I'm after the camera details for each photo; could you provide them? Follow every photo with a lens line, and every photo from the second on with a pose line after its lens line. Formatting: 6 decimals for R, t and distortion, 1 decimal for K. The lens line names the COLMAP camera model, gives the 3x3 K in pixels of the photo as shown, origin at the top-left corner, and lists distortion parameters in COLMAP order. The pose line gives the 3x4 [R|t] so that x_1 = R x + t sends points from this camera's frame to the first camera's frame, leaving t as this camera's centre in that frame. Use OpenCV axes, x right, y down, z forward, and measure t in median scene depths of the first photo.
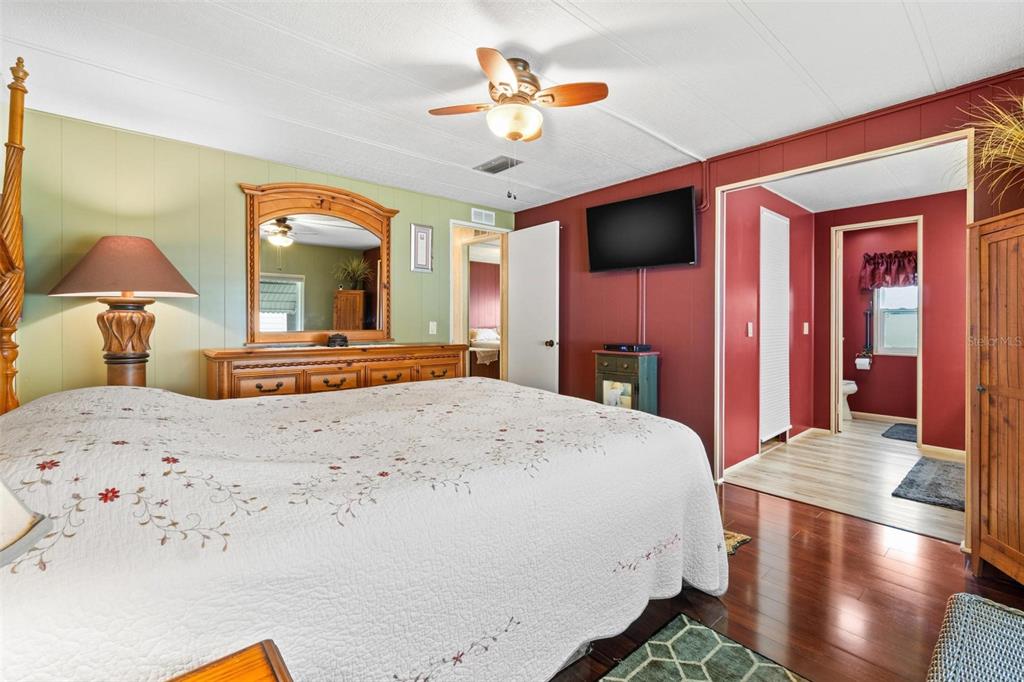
lens RADIAL K [[446.3, 0, 512.3], [0, 446.3, 337.0], [0, 0, 1]] dist [0.002036, 0.000307]
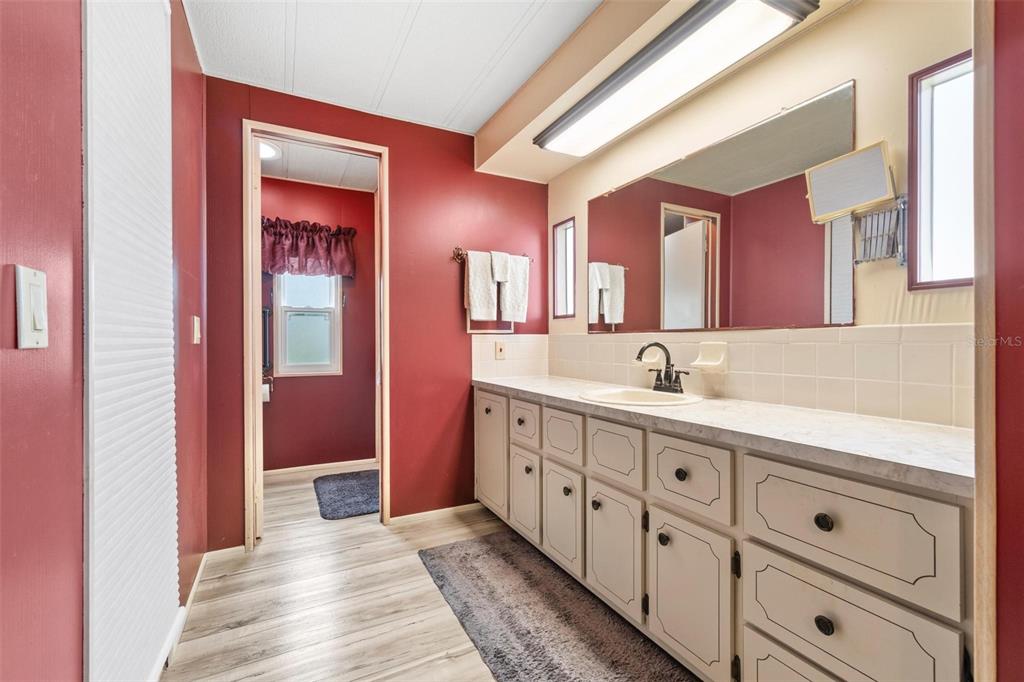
lens RADIAL K [[446.3, 0, 514.8], [0, 446.3, 348.1], [0, 0, 1]] dist [0.002036, 0.000307]
pose [[0.228628, -0.011096, 0.973451, 0.274328], [0.025307, 0.999665, 0.005451, 0.003074], [-0.973185, 0.023389, 0.228832, 0.538911]]
